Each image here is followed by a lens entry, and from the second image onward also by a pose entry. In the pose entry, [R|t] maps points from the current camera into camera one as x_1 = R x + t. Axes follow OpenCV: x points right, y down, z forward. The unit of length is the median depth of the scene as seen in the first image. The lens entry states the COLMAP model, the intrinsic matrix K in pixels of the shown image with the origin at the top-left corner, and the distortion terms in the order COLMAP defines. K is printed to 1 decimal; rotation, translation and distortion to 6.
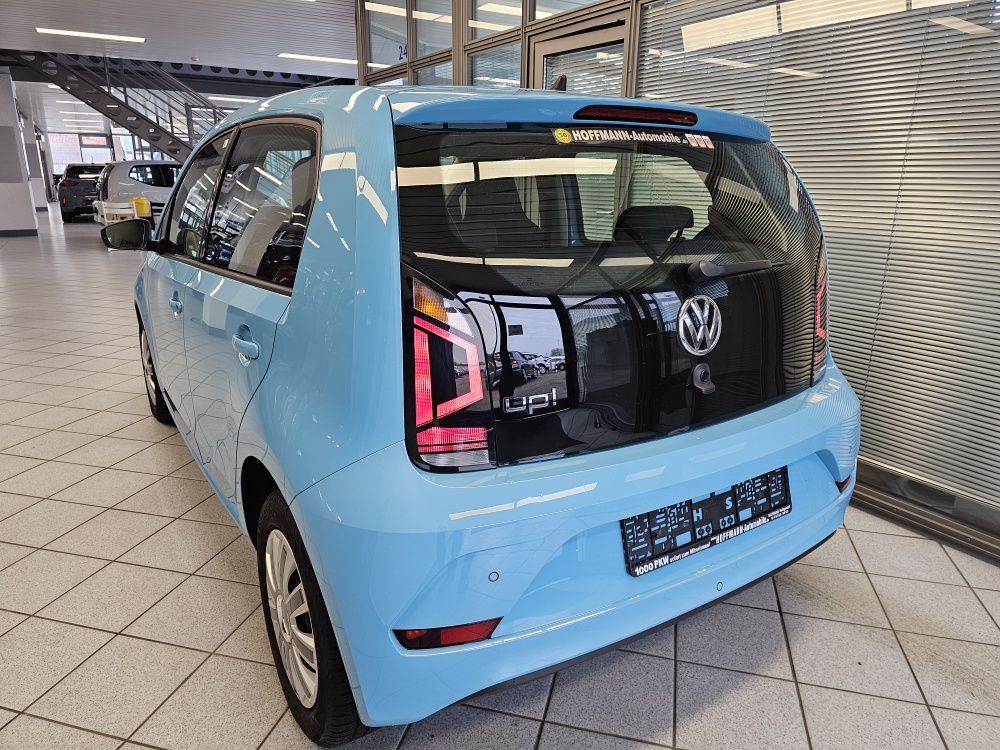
lens RADIAL K [[671.1, 0, 500.0], [0, 671.1, 375.0], [0, 0, 1]] dist [0.054358, -0.049299]
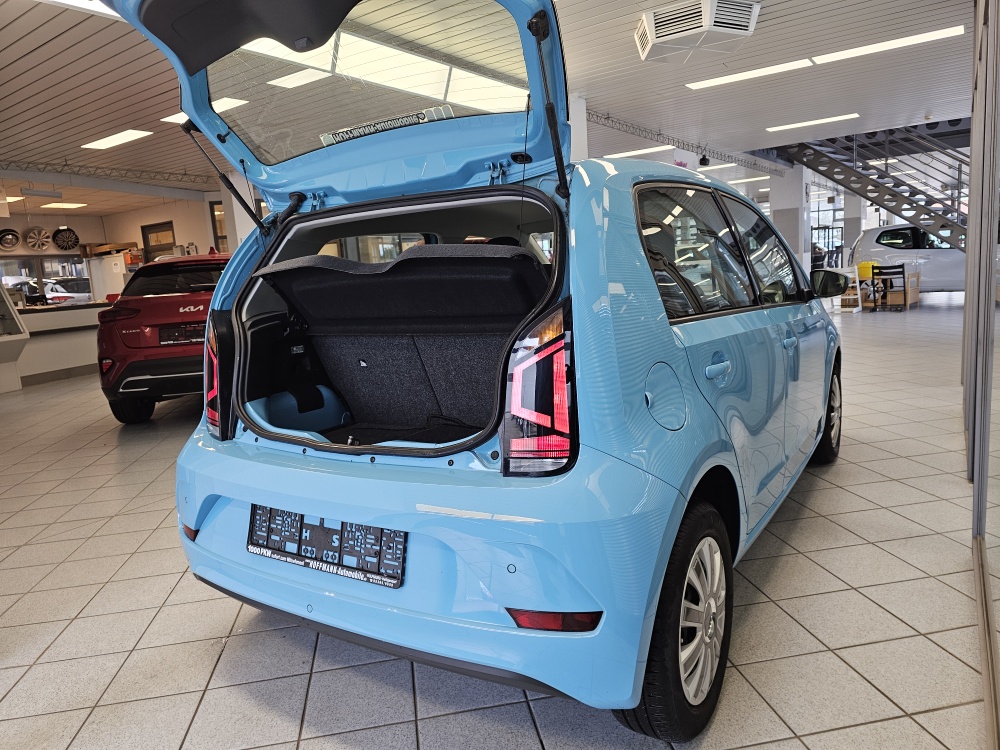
lens RADIAL K [[671.1, 0, 500.0], [0, 671.1, 375.0], [0, 0, 1]] dist [0.054358, -0.049299]
pose [[0.409344, 0.105088, -0.906308, 1.417564], [-0.187472, 0.981837, 0.029172, -0.151218], [0.892912, 0.157966, 0.421610, 0.758138]]
